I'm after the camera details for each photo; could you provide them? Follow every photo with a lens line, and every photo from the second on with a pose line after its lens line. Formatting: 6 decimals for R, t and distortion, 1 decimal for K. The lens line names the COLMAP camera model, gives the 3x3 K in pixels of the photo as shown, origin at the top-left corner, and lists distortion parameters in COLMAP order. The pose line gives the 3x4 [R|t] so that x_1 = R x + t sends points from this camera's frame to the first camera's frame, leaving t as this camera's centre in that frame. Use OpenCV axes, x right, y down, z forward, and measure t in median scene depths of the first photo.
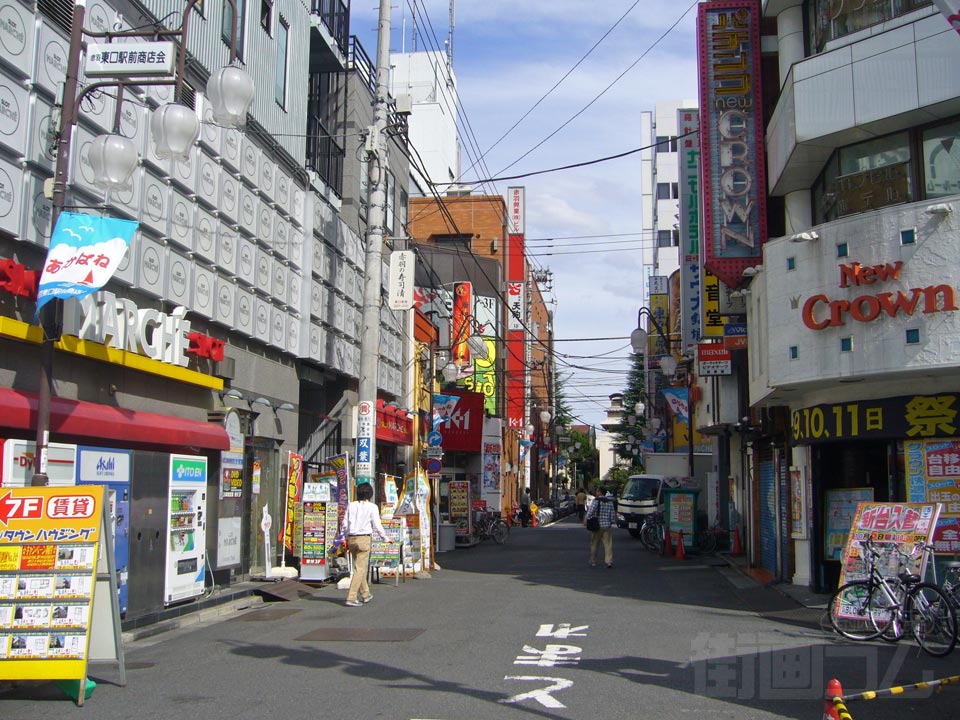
lens RADIAL K [[1035.7, 0, 479.4], [0, 1035.7, 362.1], [0, 0, 1]] dist [-0.074427, 0.024547]
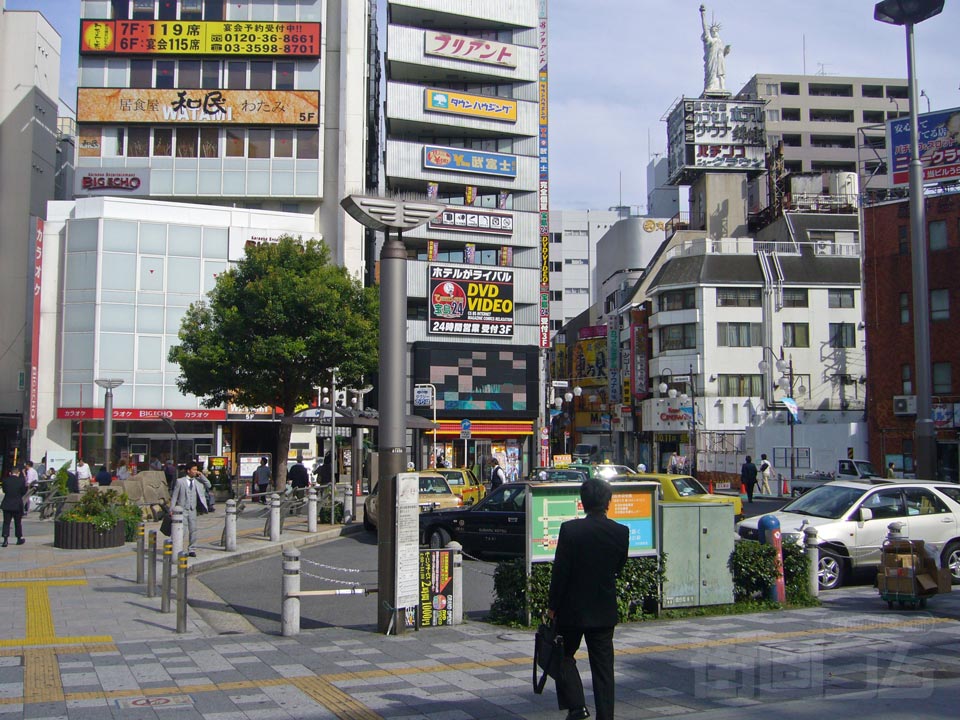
lens RADIAL K [[1035.7, 0, 479.4], [0, 1035.7, 362.1], [0, 0, 1]] dist [-0.074427, 0.024547]
pose [[0.982190, 0.011869, 0.187516, -1.439697], [-0.019293, 0.999098, 0.037816, -0.472600], [-0.186898, -0.040761, 0.981533, -3.609370]]
